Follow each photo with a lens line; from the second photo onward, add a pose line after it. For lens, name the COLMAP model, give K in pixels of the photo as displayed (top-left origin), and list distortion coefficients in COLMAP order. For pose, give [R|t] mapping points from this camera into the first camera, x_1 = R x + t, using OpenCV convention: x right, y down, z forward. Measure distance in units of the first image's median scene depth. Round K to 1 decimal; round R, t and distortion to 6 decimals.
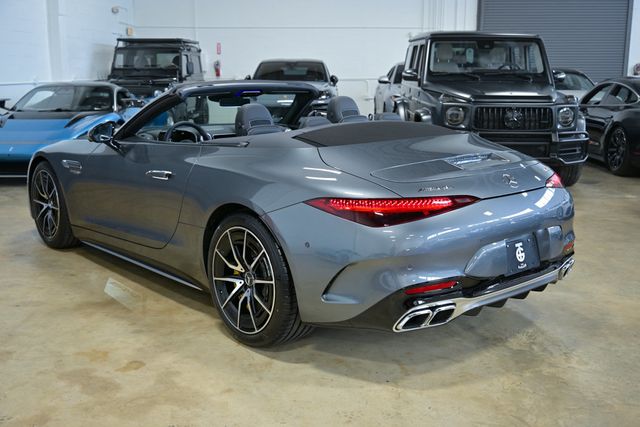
lens RADIAL K [[696.7, 0, 321.0], [0, 696.7, 207.7], [0, 0, 1]] dist [0.004517, 0.000000]
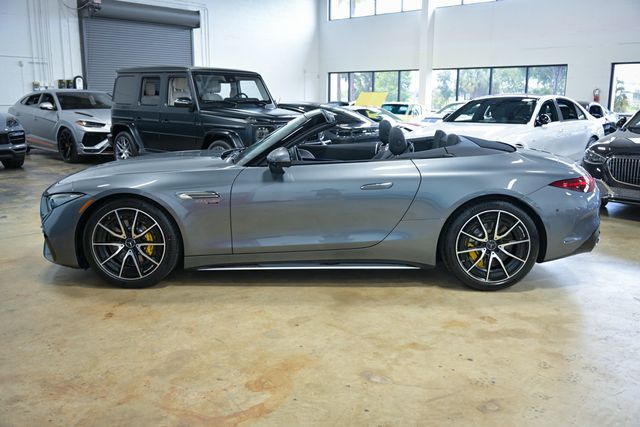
lens RADIAL K [[578.4, 0, 320.0], [0, 578.4, 210.0], [0, 0, 1]] dist [-0.001210, 0.009796]
pose [[0.666295, -0.140345, 0.732362, -1.254753], [0.139779, 0.988227, 0.062208, -0.099293], [-0.732470, 0.060920, 0.678068, 0.449147]]
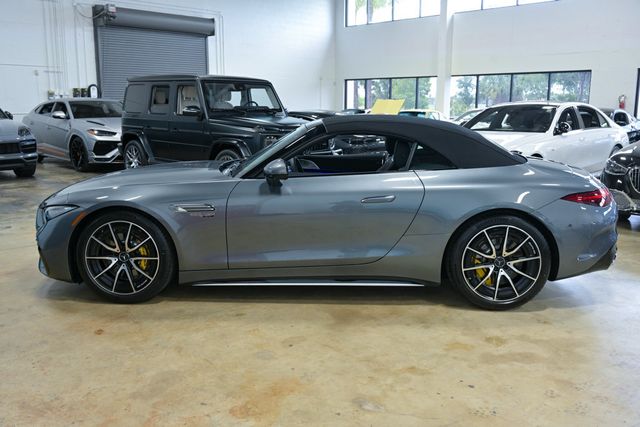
lens RADIAL K [[587.4, 0, 315.4], [0, 587.4, 207.9], [0, 0, 1]] dist [-0.001146, 0.000000]
pose [[0.696464, -0.124652, 0.706683, -1.201214], [0.137669, 0.989714, 0.038898, -0.102914], [-0.704262, 0.070197, 0.706461, 0.439016]]
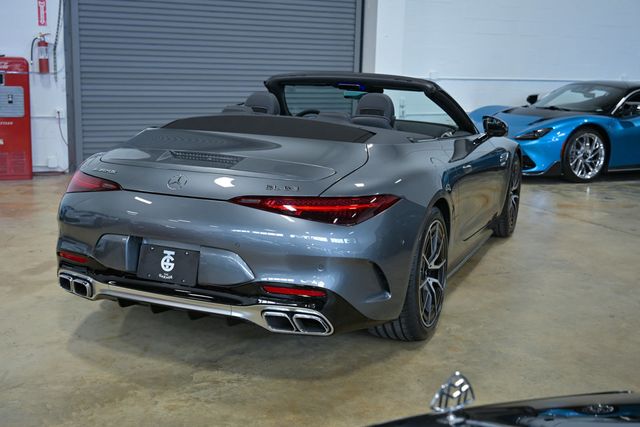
lens RADIAL K [[774.3, 0, 318.2], [0, 774.3, 212.4], [0, 0, 1]] dist [0.012637, 0.000000]
pose [[0.442448, 0.191206, -0.876174, 1.212309], [-0.204026, 0.972848, 0.109274, -0.143799], [0.873277, 0.130414, 0.469445, 0.673503]]
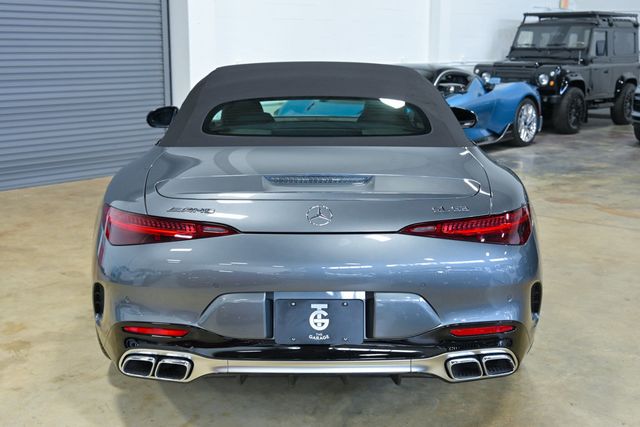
lens RADIAL K [[805.7, 0, 316.9], [0, 805.7, 212.7], [0, 0, 1]] dist [0.004371, 0.000000]
pose [[0.760820, 0.132971, -0.635194, 0.770966], [-0.128684, 0.990259, 0.053166, -0.082284], [0.636077, 0.041290, 0.770520, 0.354897]]
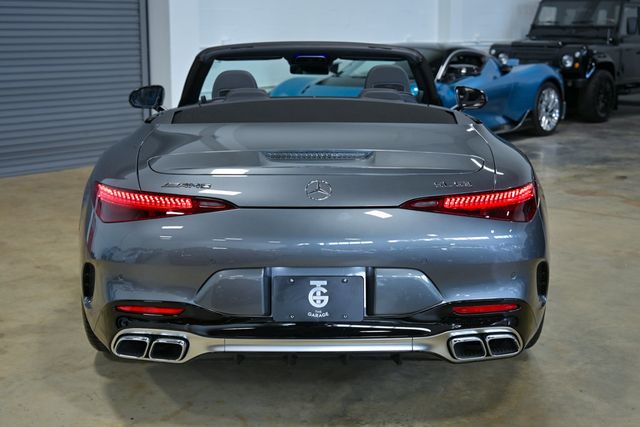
lens RADIAL K [[936.1, 0, 321.2], [0, 936.1, 215.0], [0, 0, 1]] dist [0.005453, 0.000000]
pose [[0.767491, 0.129984, -0.627744, 0.839789], [-0.128466, 0.990550, 0.048043, -0.057124], [0.628056, 0.043771, 0.776936, 0.270764]]
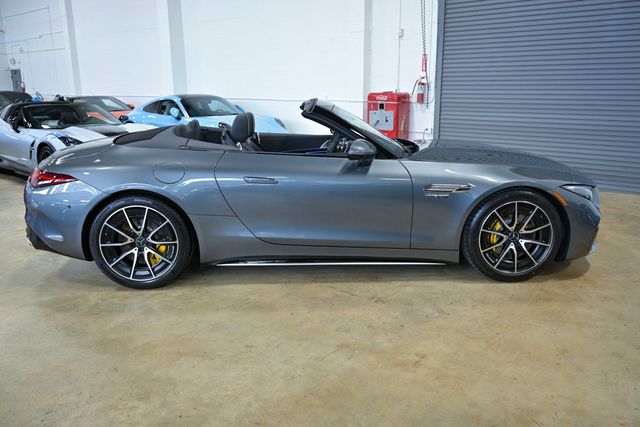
lens RADIAL K [[506.7, 0, 320.6], [0, 506.7, 213.3], [0, 0, 1]] dist [0.011929, -0.026131]
pose [[-0.618671, 0.193842, -0.761362, 0.844714], [-0.150487, 0.921903, 0.356998, -0.448662], [0.771103, 0.335439, -0.541184, 2.199678]]
